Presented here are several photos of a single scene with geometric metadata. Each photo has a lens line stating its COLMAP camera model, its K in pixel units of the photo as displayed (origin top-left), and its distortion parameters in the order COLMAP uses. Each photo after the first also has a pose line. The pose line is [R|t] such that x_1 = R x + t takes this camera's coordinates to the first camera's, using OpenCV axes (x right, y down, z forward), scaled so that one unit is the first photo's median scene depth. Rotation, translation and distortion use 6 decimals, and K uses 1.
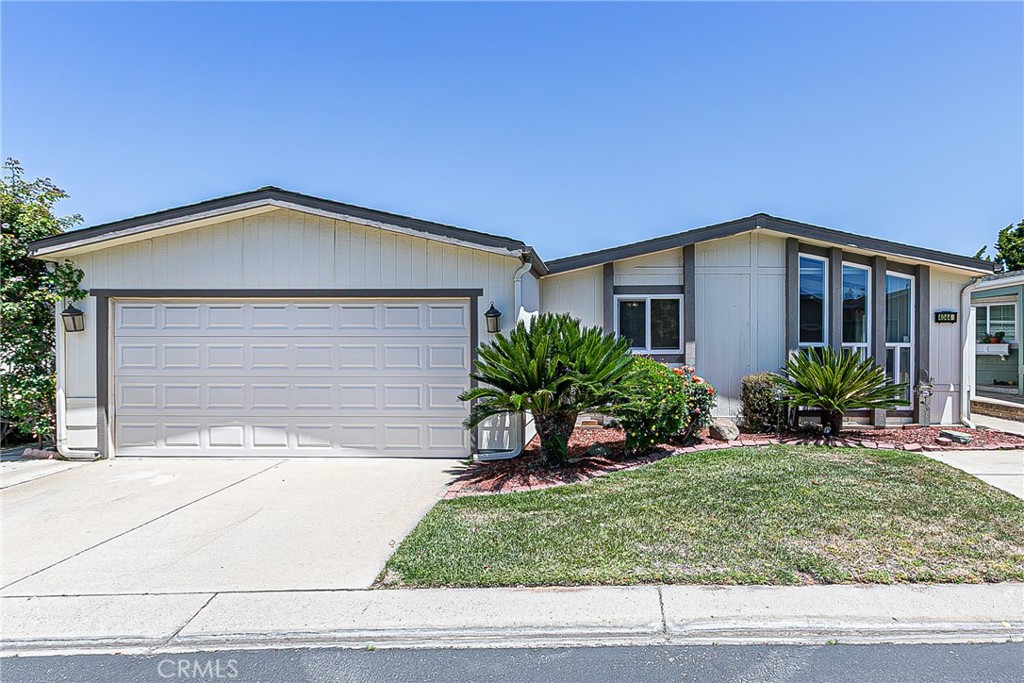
lens RADIAL K [[539.7, 0, 595.3], [0, 539.7, 351.1], [0, 0, 1]] dist [-0.004356, -0.000515]
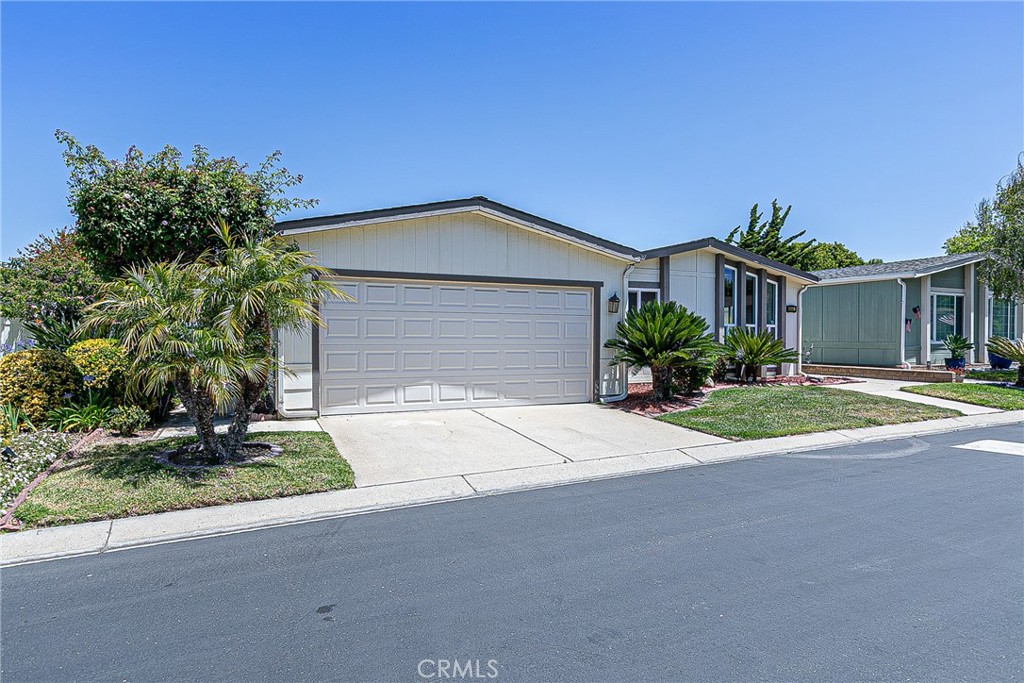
lens RADIAL K [[573.6, 0, 512.0], [0, 573.6, 341.5], [0, 0, 1]] dist [-0.003261, -0.001500]
pose [[0.908703, -0.001278, 0.417441, -1.036066], [-0.001200, 0.999983, 0.005675, 0.032577], [-0.417441, -0.005657, 0.908686, -0.267536]]
